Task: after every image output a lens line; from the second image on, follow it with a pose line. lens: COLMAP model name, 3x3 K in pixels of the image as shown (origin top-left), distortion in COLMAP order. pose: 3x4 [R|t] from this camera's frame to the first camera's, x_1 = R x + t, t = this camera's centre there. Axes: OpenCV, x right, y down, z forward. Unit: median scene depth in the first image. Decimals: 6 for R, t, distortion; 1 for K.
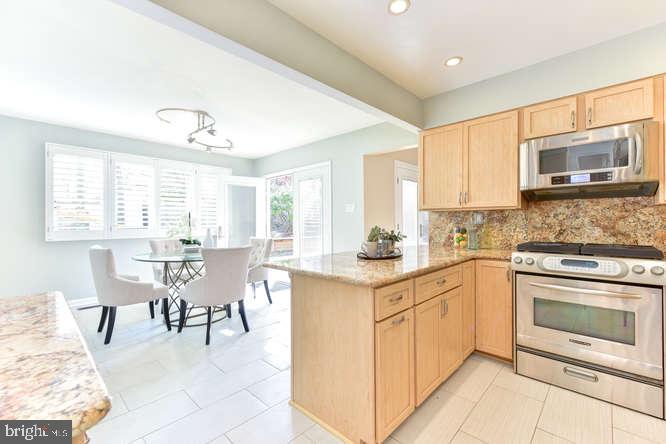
lens RADIAL K [[293.7, 0, 329.8], [0, 293.7, 222.0], [0, 0, 1]] dist [0.001722, 0.000120]
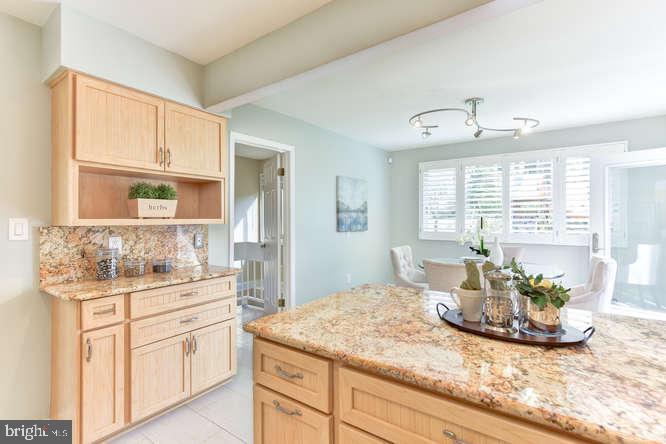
lens RADIAL K [[325.5, 0, 331.6], [0, 325.5, 220.8], [0, 0, 1]] dist [0.001520, 0.000121]
pose [[0.115126, 0.009898, -0.993302, 0.608289], [0.001061, 0.999949, 0.010087, -0.047434], [0.993350, -0.002215, 0.115110, 0.663979]]
